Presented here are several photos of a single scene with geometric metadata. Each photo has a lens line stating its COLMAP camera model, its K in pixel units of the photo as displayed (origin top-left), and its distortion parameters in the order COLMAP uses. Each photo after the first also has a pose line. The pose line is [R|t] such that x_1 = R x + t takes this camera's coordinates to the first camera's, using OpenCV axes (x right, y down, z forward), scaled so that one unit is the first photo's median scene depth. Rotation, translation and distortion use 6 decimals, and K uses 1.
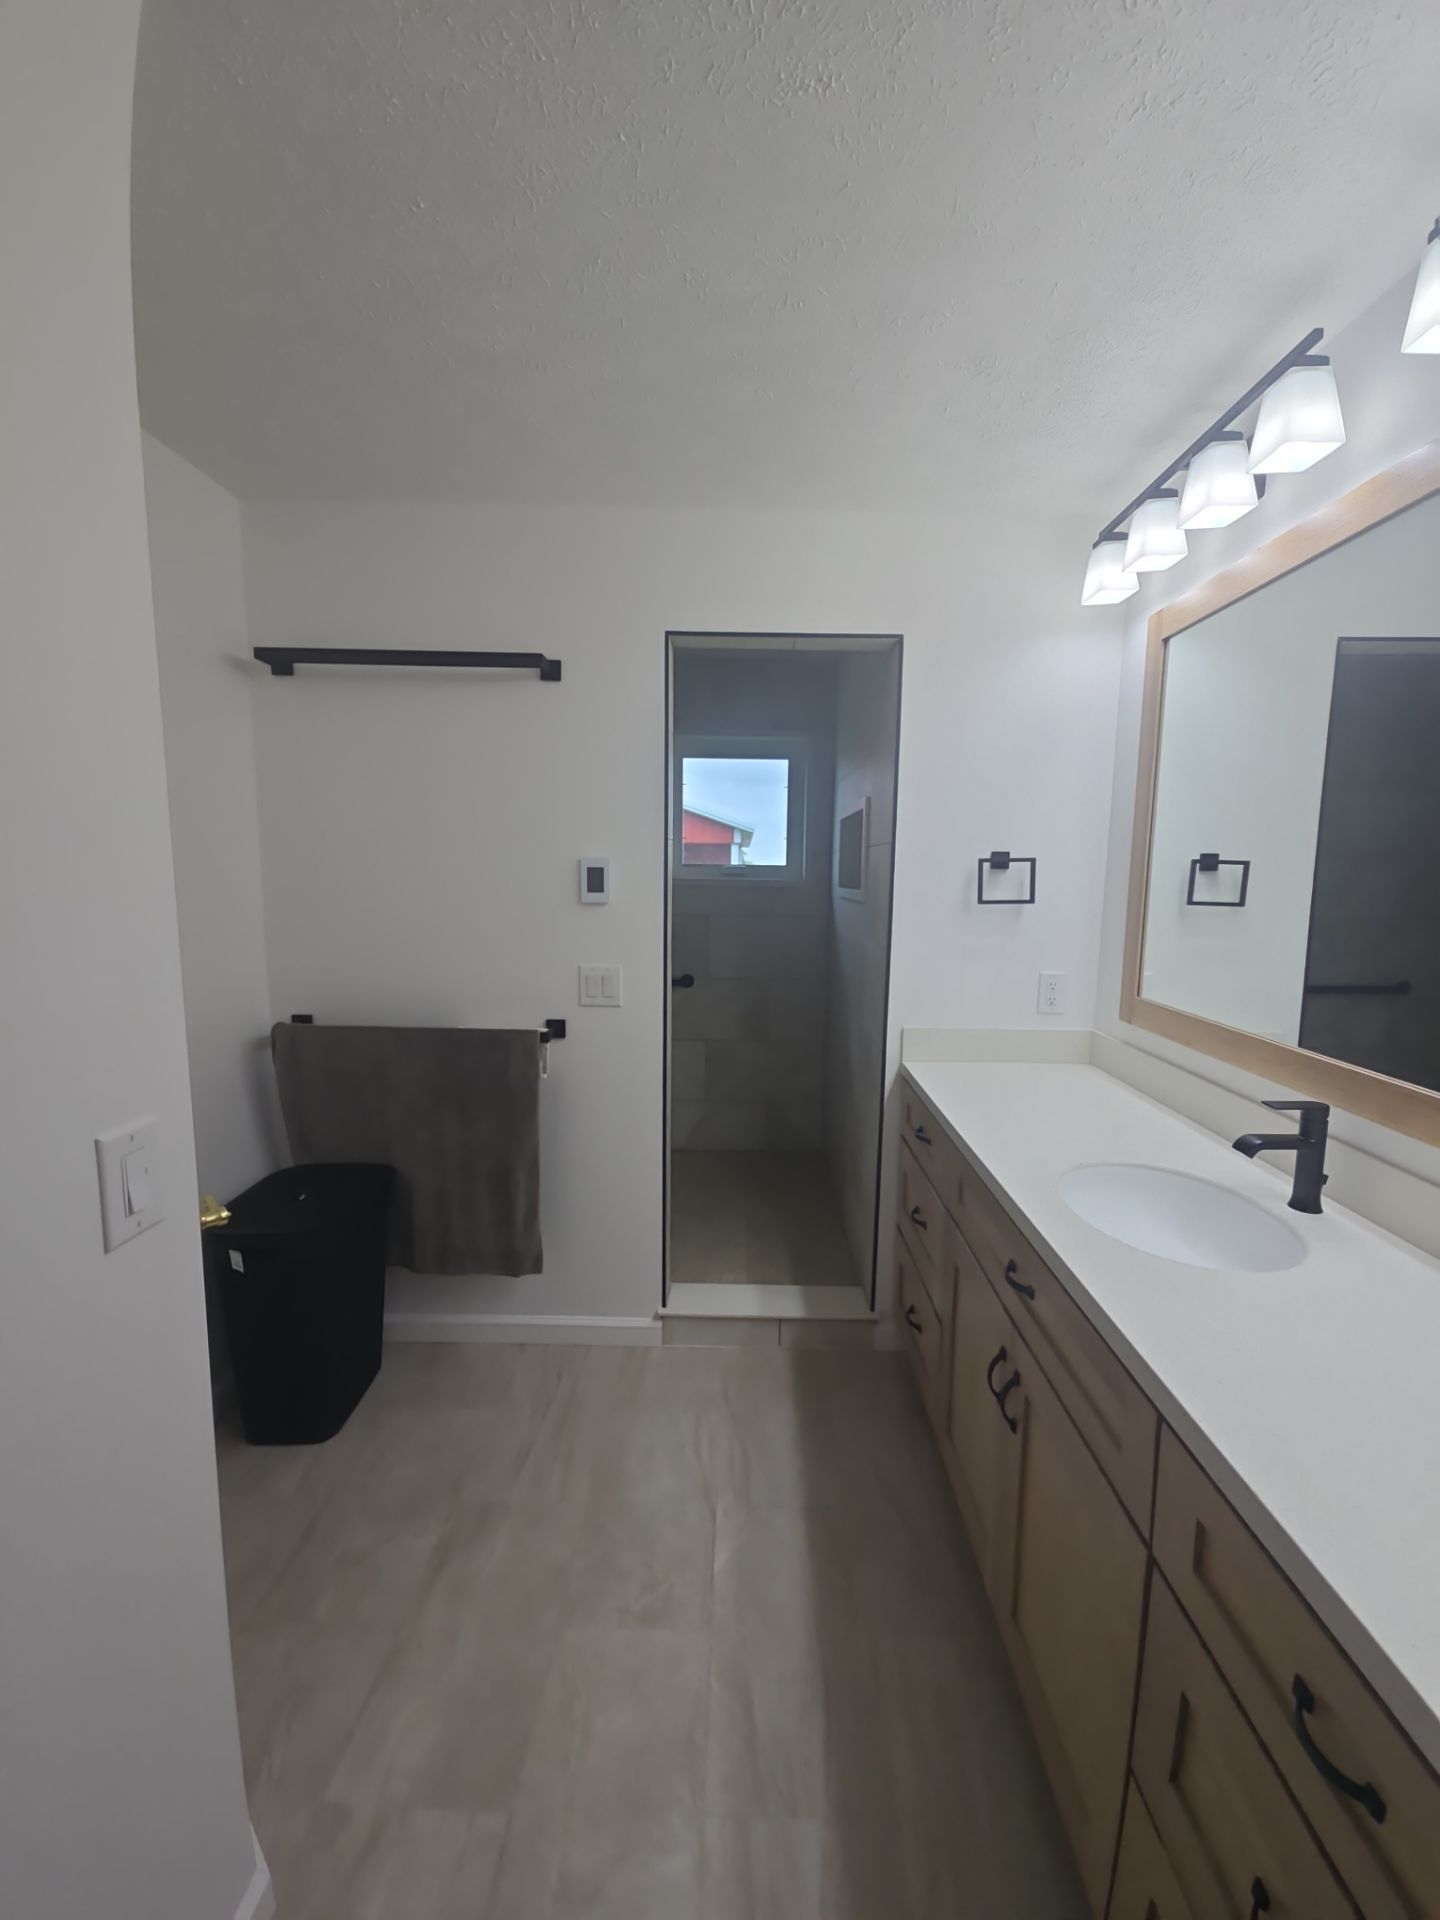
lens RADIAL K [[794.7, 0, 742.9], [0, 794.7, 965.8], [0, 0, 1]] dist [0.001586, -0.009455]
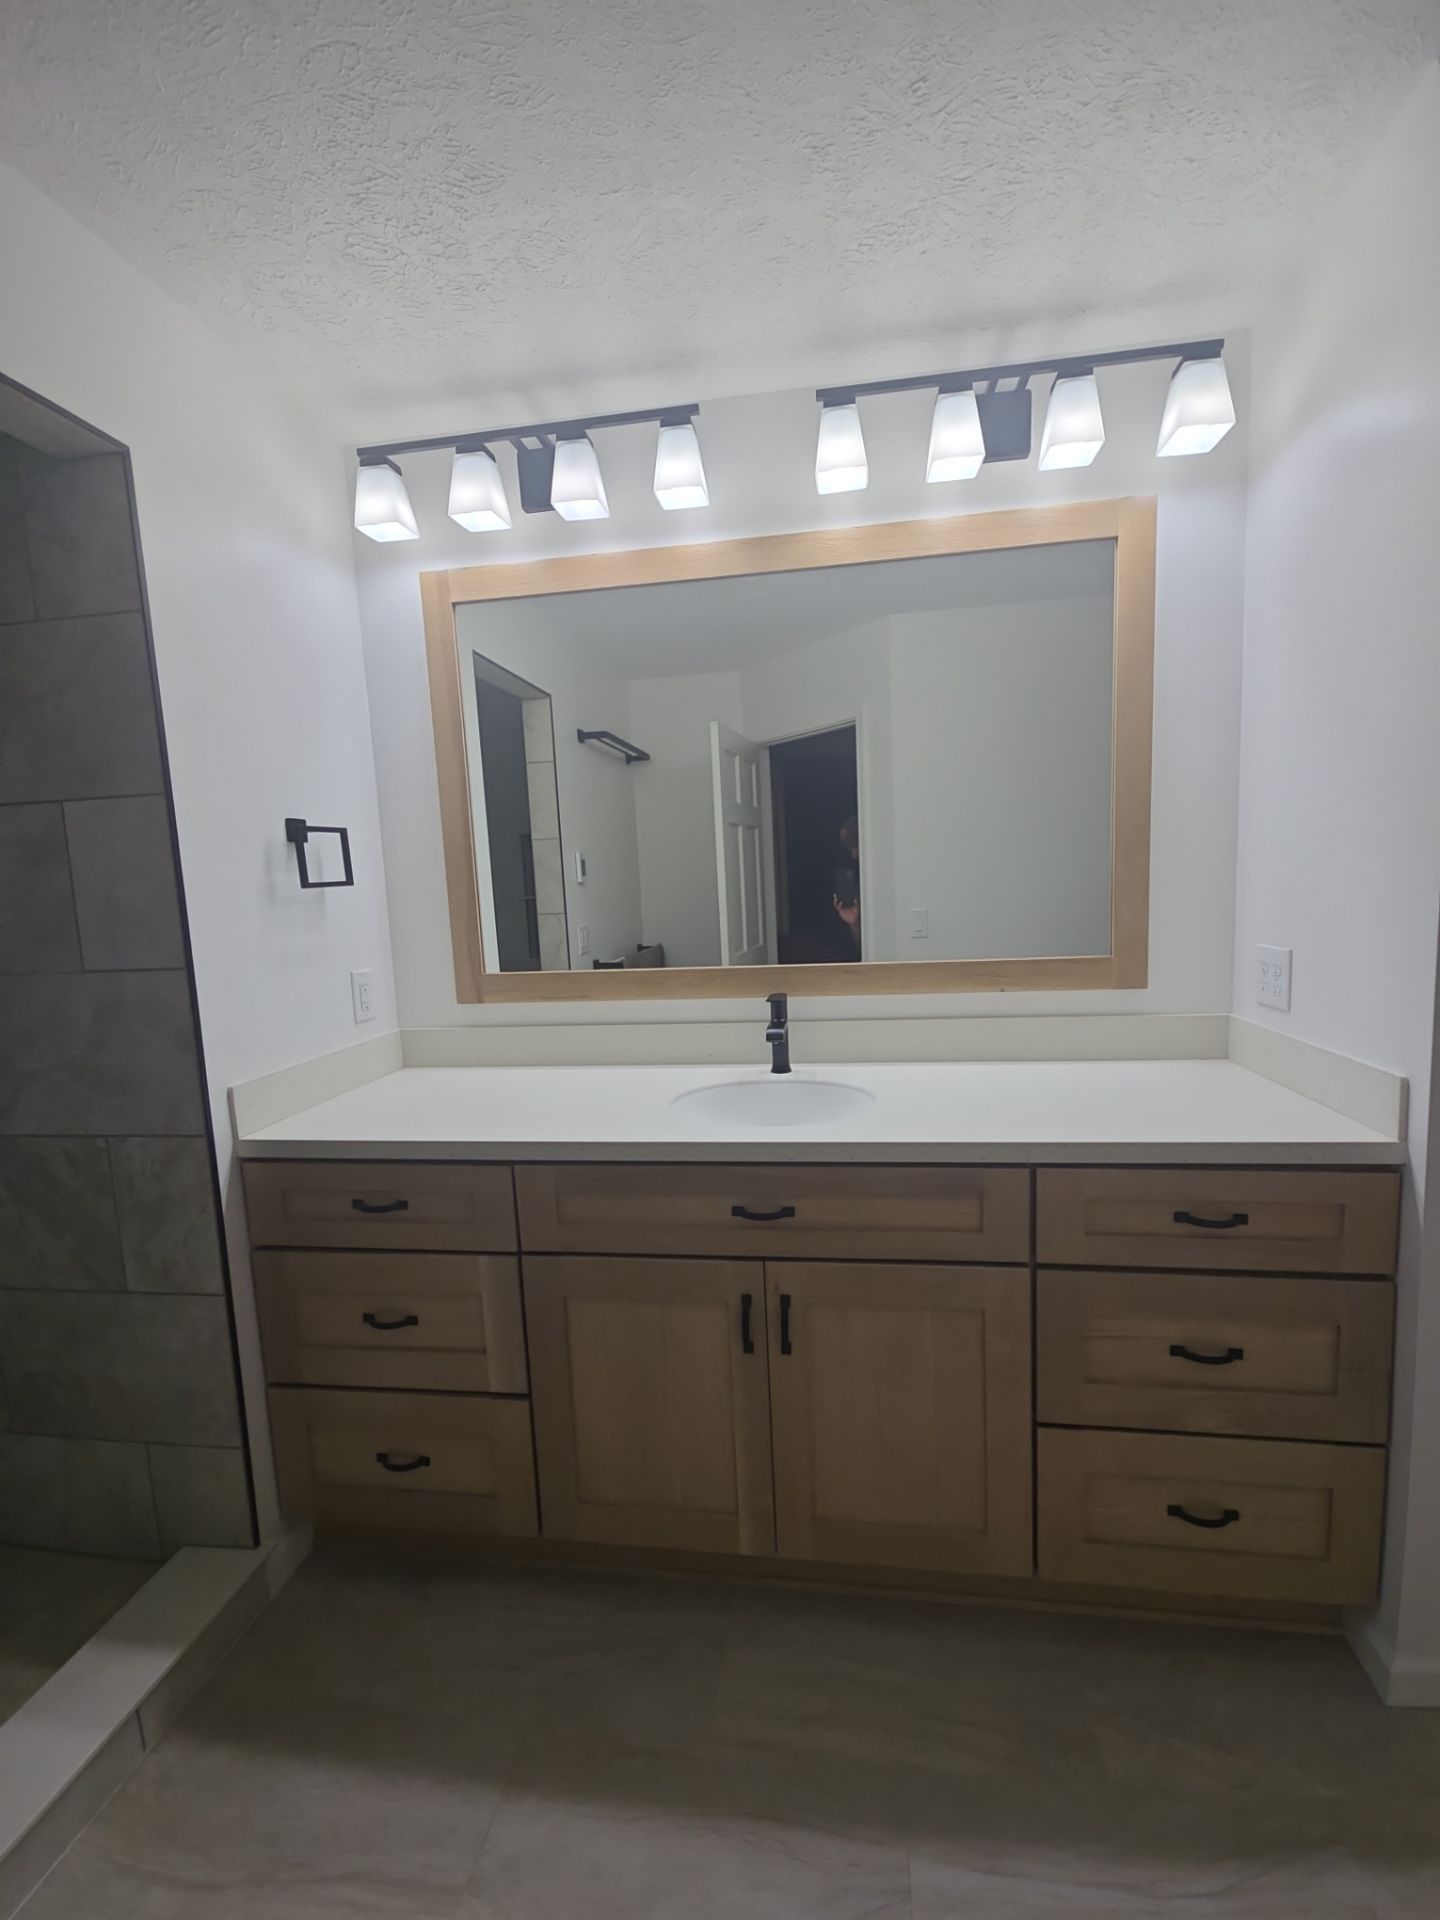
lens RADIAL K [[775.1, 0, 720.0], [0, 775.1, 960.0], [0, 0, 1]] dist [-0.010161, -0.000348]
pose [[0.146291, -0.116948, 0.982304, -0.378587], [0.162730, 0.982305, 0.092714, -0.017858], [-0.975765, 0.146288, 0.162734, 0.563662]]
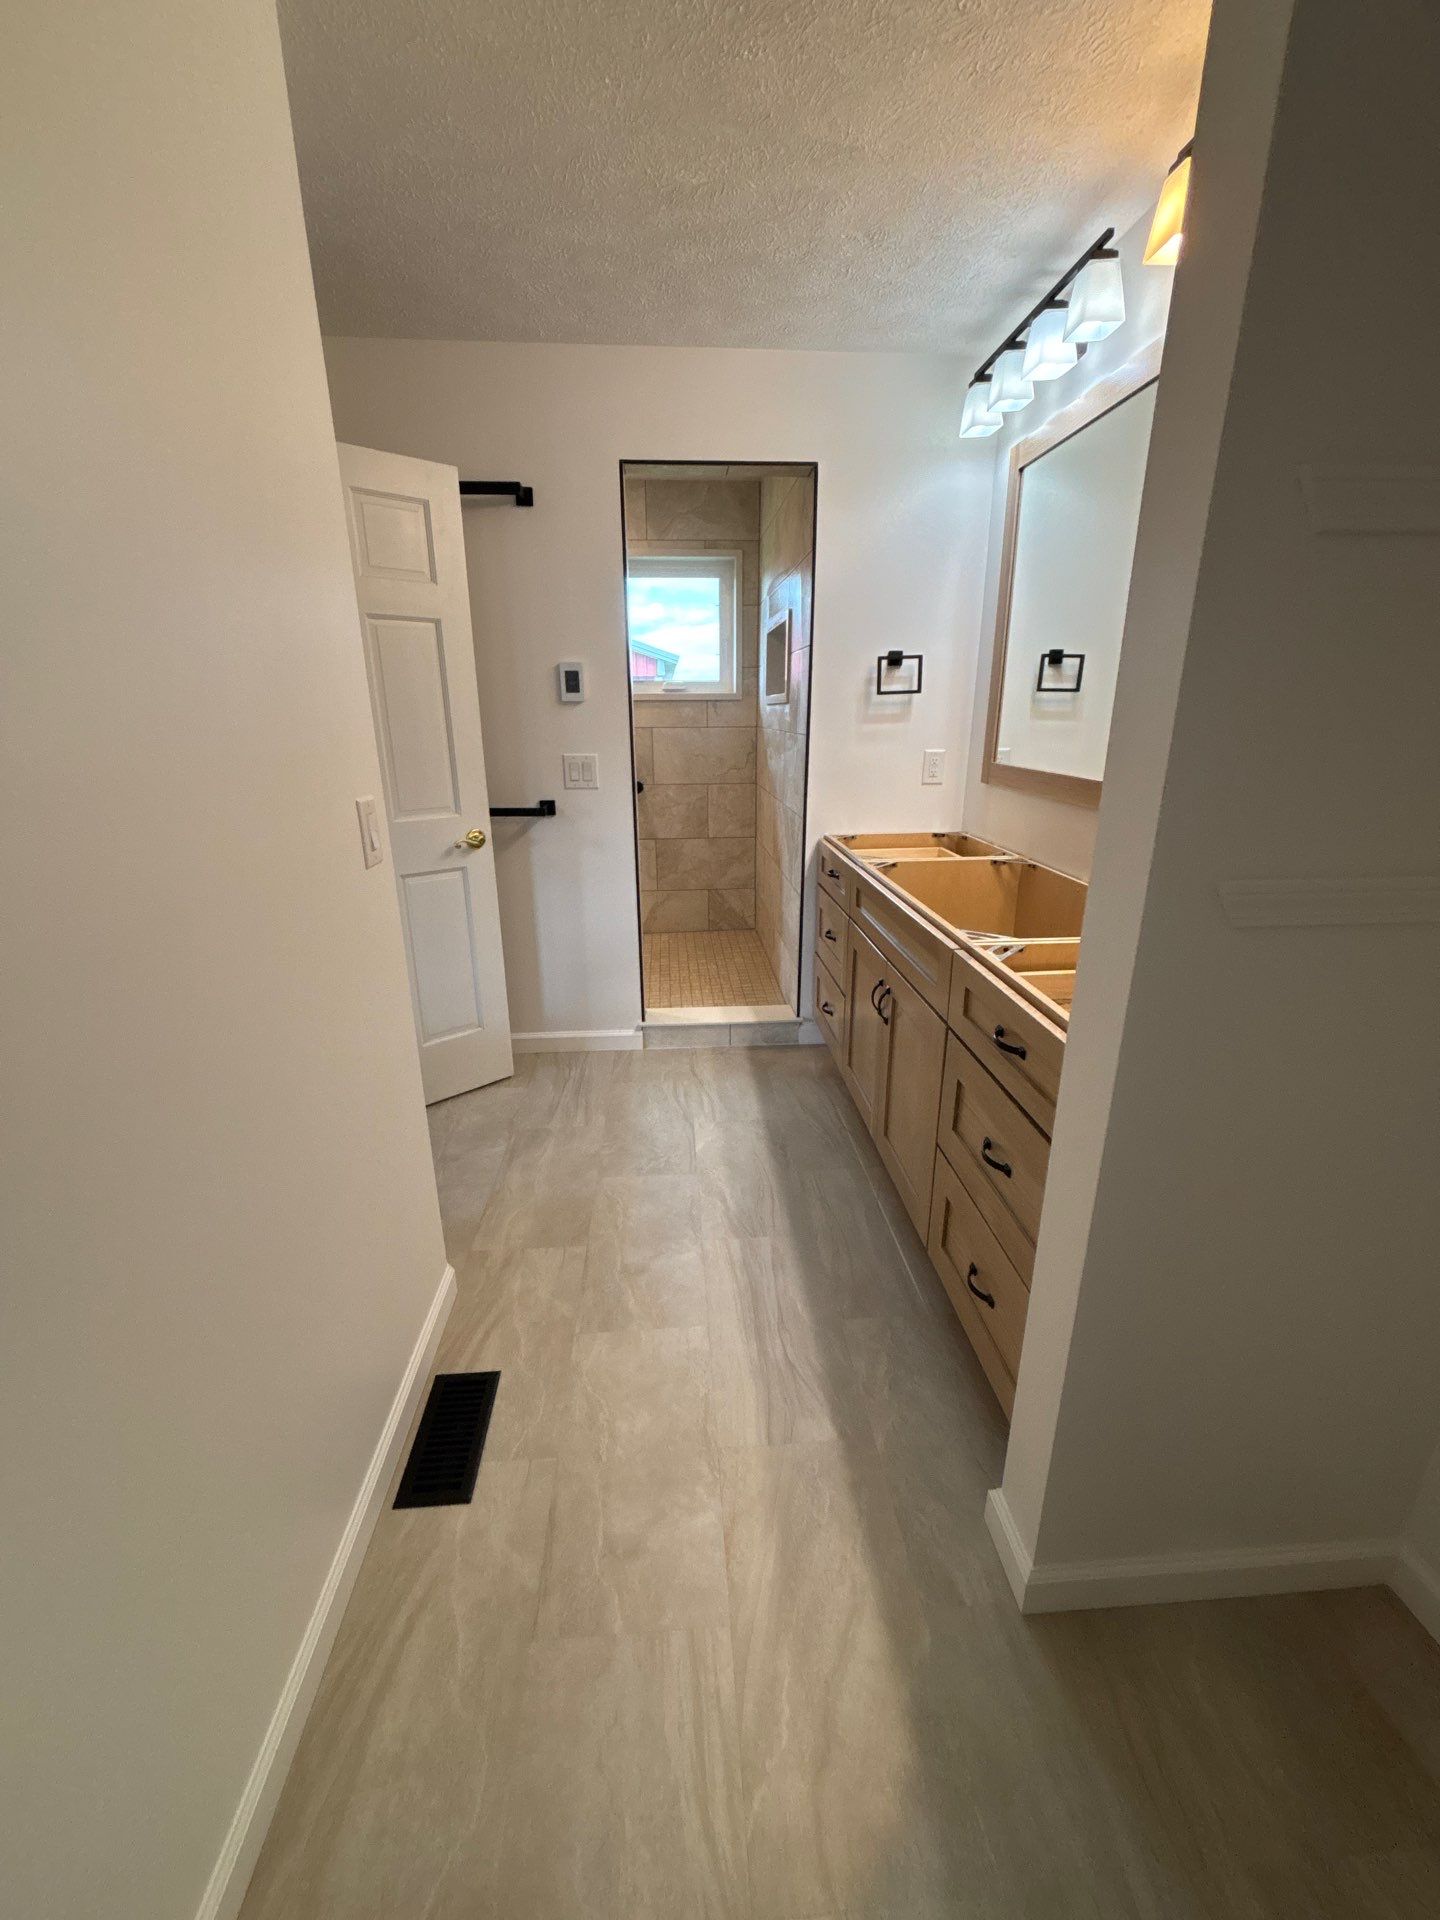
lens RADIAL K [[775.1, 0, 720.0], [0, 775.1, 960.0], [0, 0, 1]] dist [-0.010161, -0.000348]
pose [[0.997540, -0.041613, 0.056412, -0.047518], [0.029771, 0.980051, 0.196503, 0.095904], [-0.063463, -0.194341, 0.978879, -0.305372]]
